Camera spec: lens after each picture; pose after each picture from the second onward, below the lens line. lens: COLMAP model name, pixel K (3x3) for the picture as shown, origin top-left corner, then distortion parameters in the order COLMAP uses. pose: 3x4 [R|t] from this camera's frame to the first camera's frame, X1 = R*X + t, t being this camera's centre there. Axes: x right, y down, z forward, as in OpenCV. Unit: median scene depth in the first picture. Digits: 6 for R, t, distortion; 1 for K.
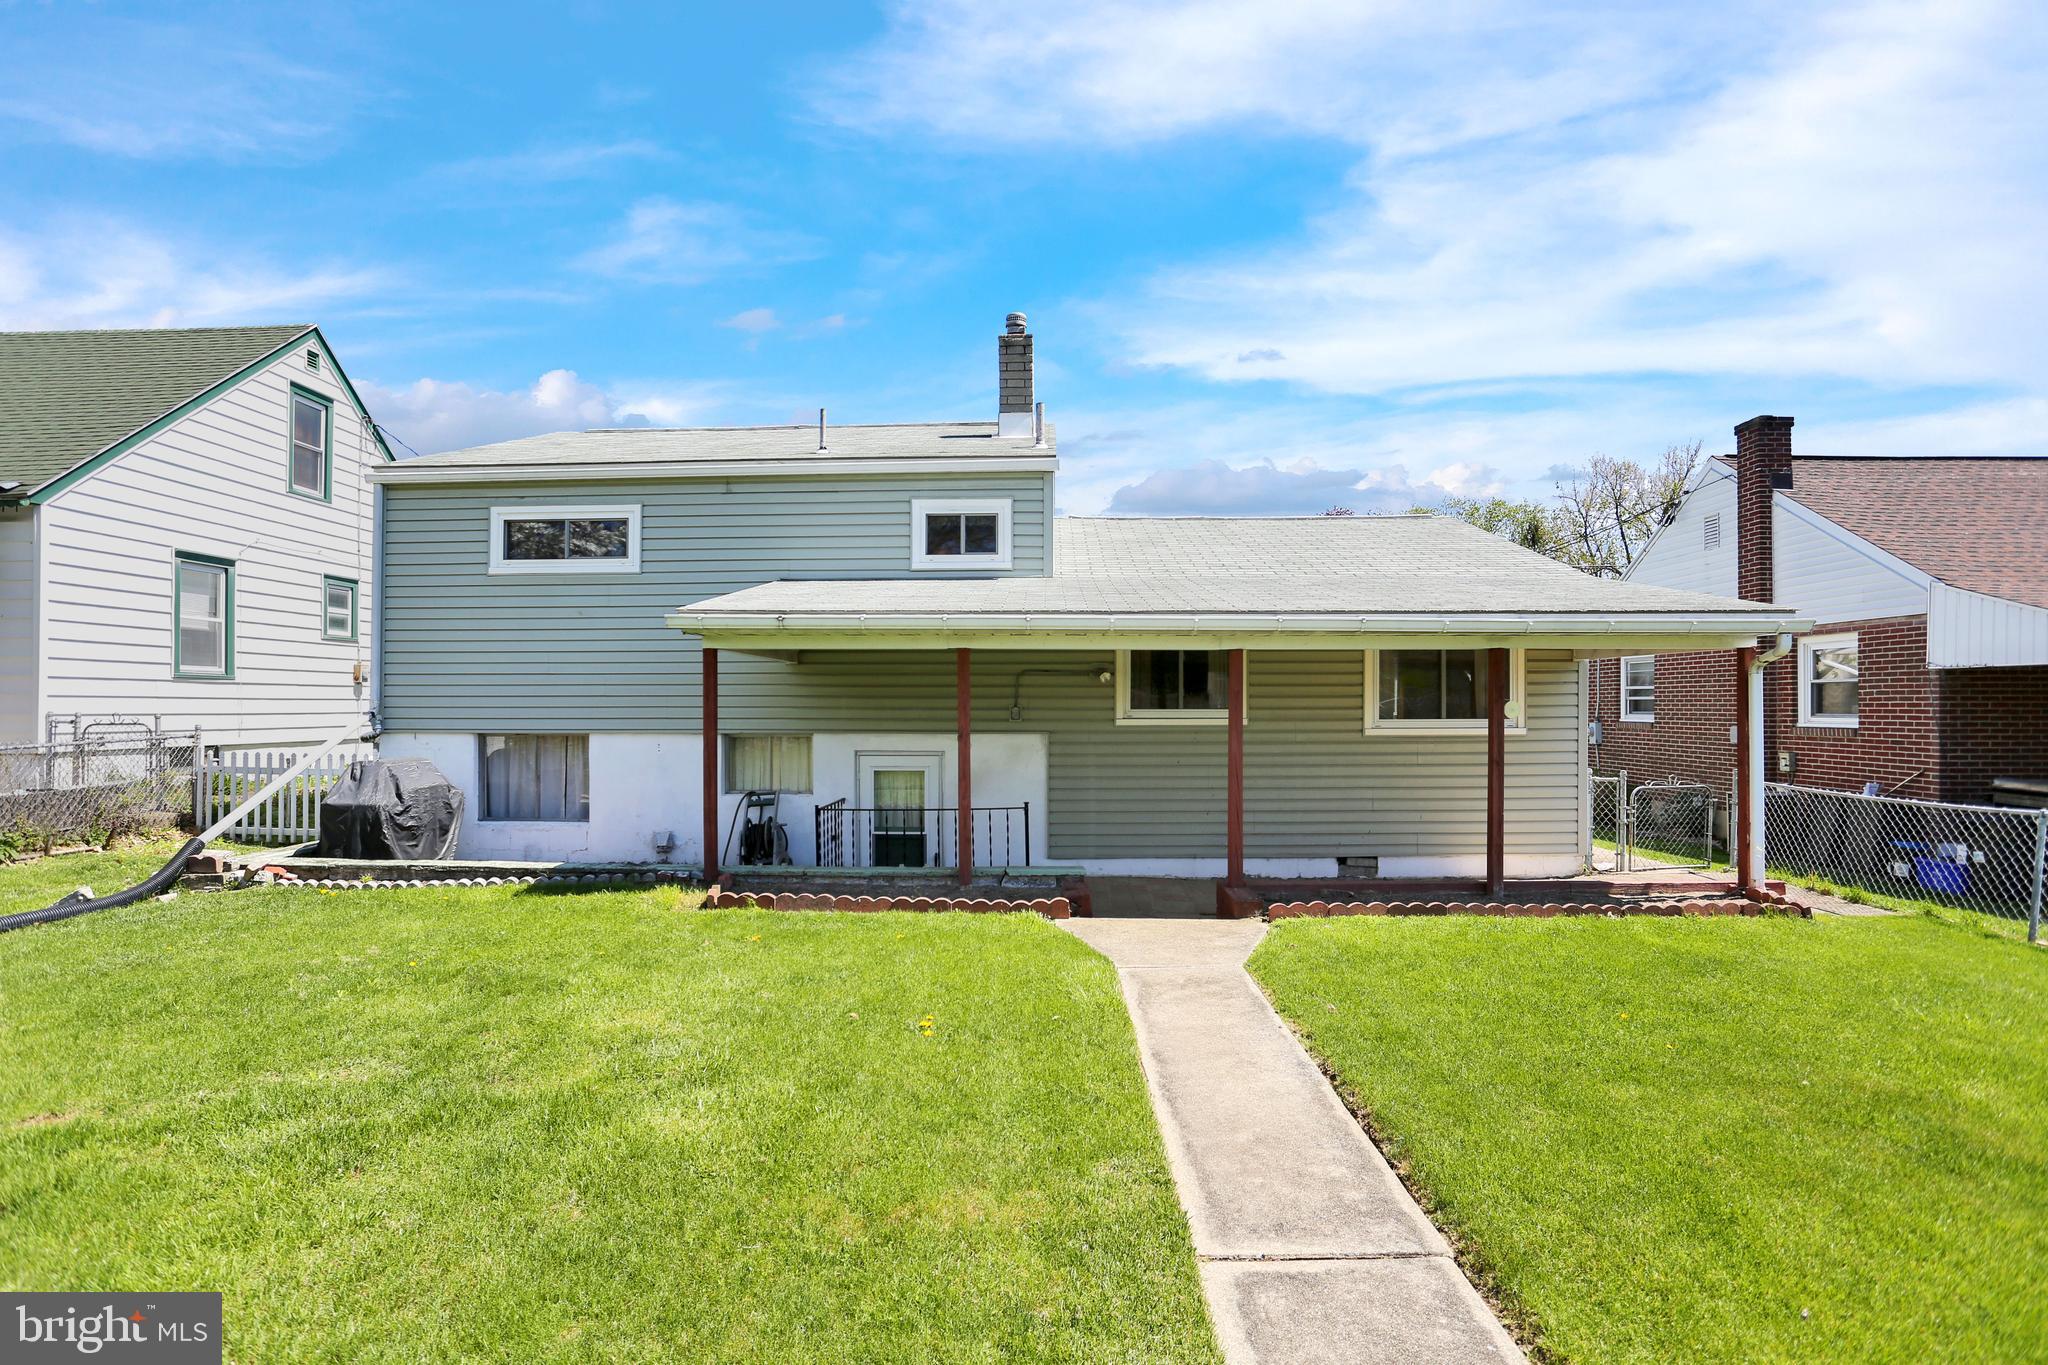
lens RADIAL K [[1030.9, 0, 993.8], [0, 1030.9, 642.8], [0, 0, 1]] dist [-0.066939, 0.024844]
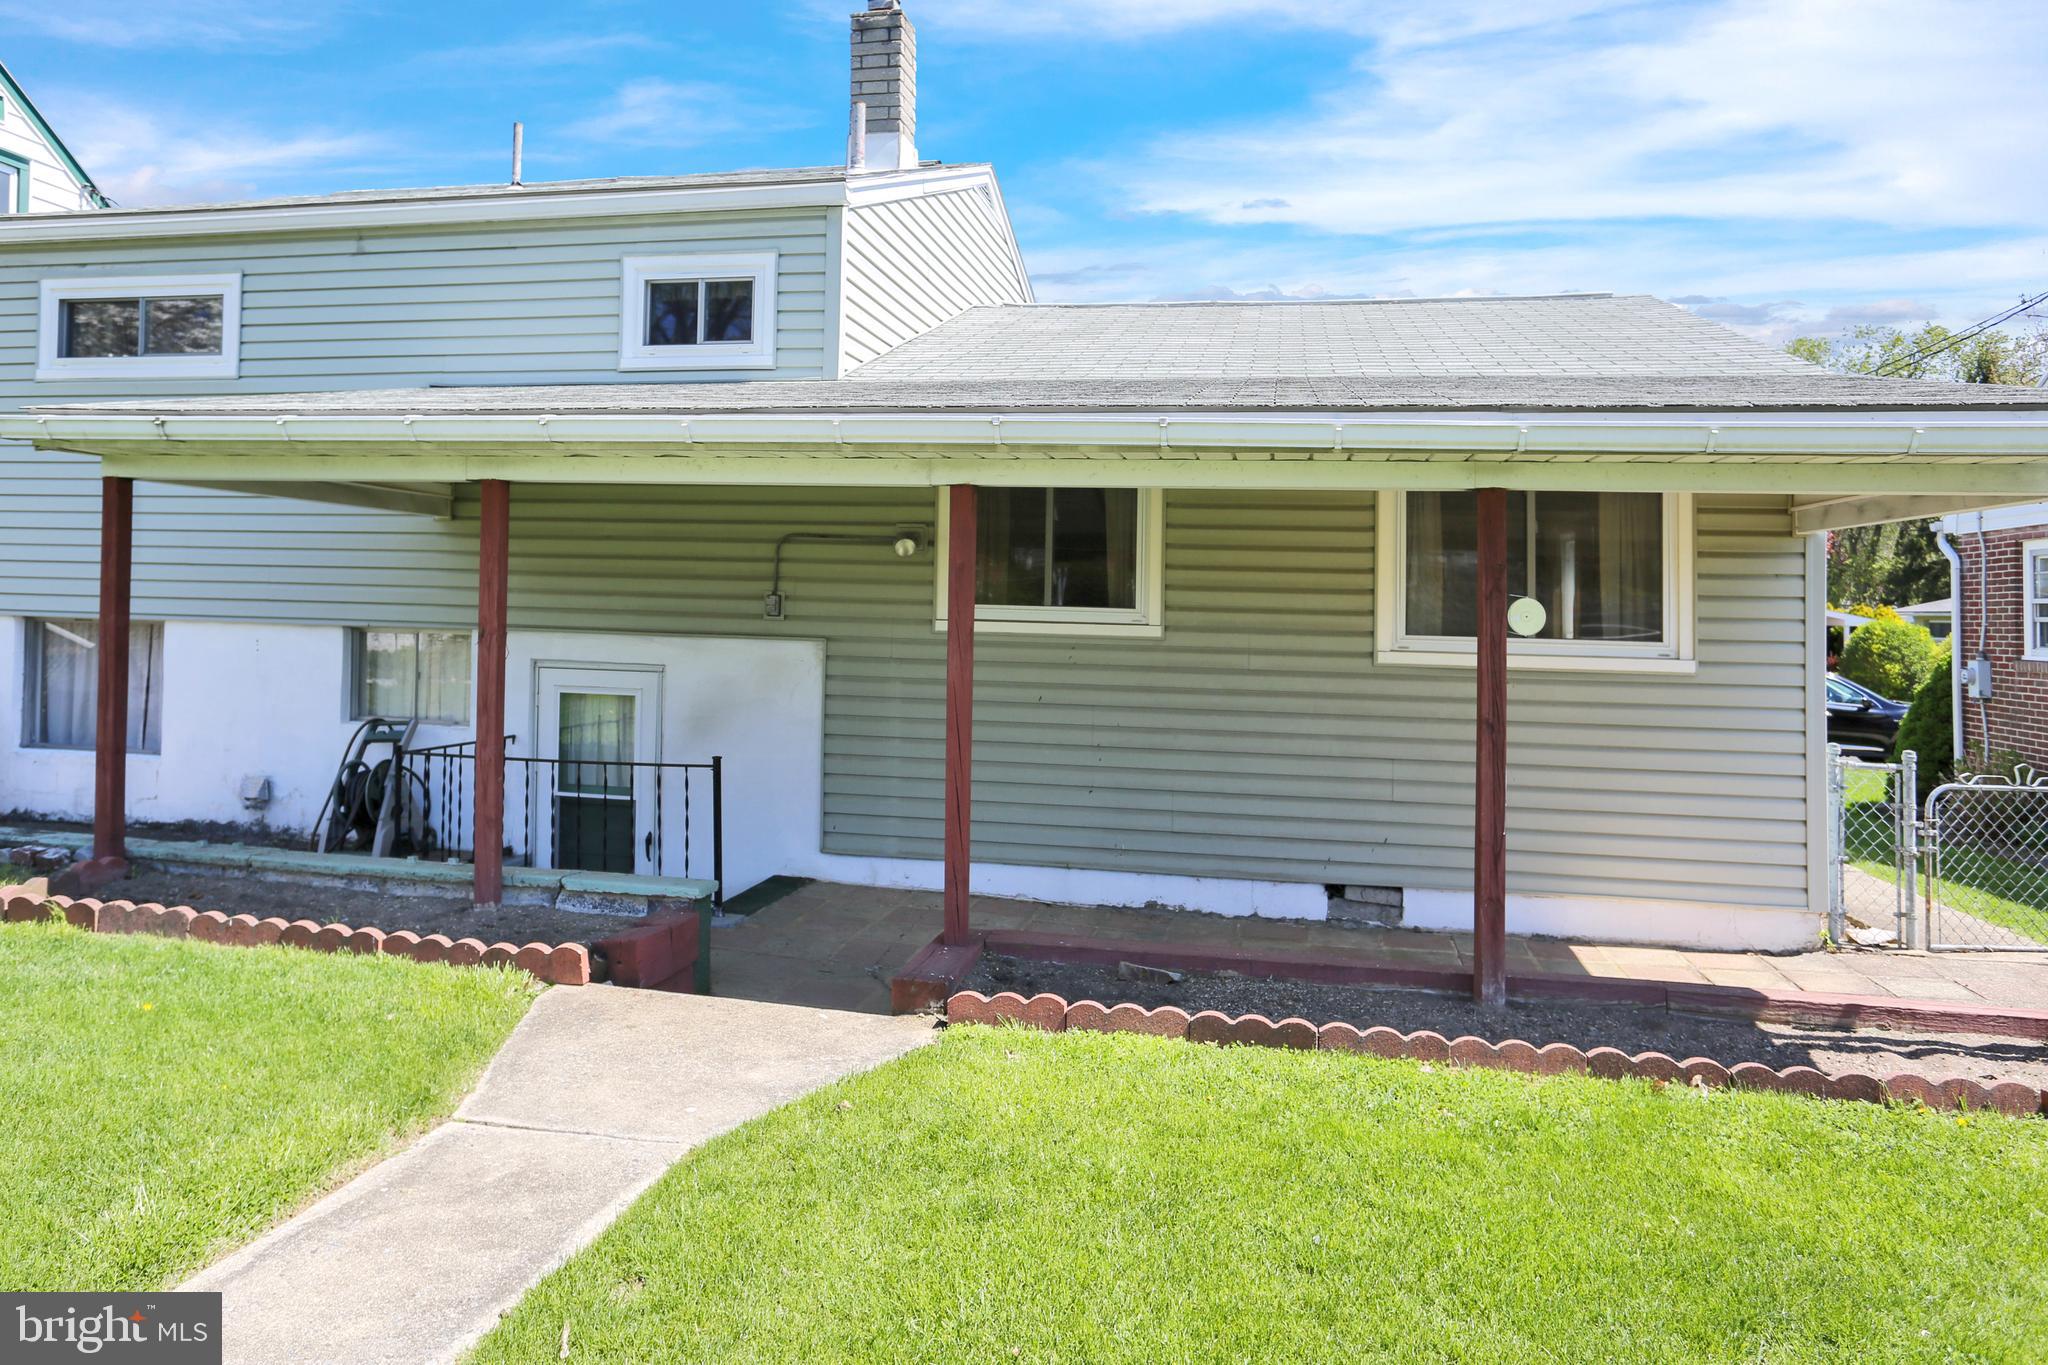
lens RADIAL K [[1316.0, 0, 1023.3], [0, 1316.0, 489.0], [0, 0, 1]] dist [-0.022262, 0.000946]
pose [[0.984206, 0.009962, -0.176746, 0.299854], [-0.016141, 0.999307, -0.033555, 0.023533], [0.176289, 0.035878, 0.983684, 0.267354]]
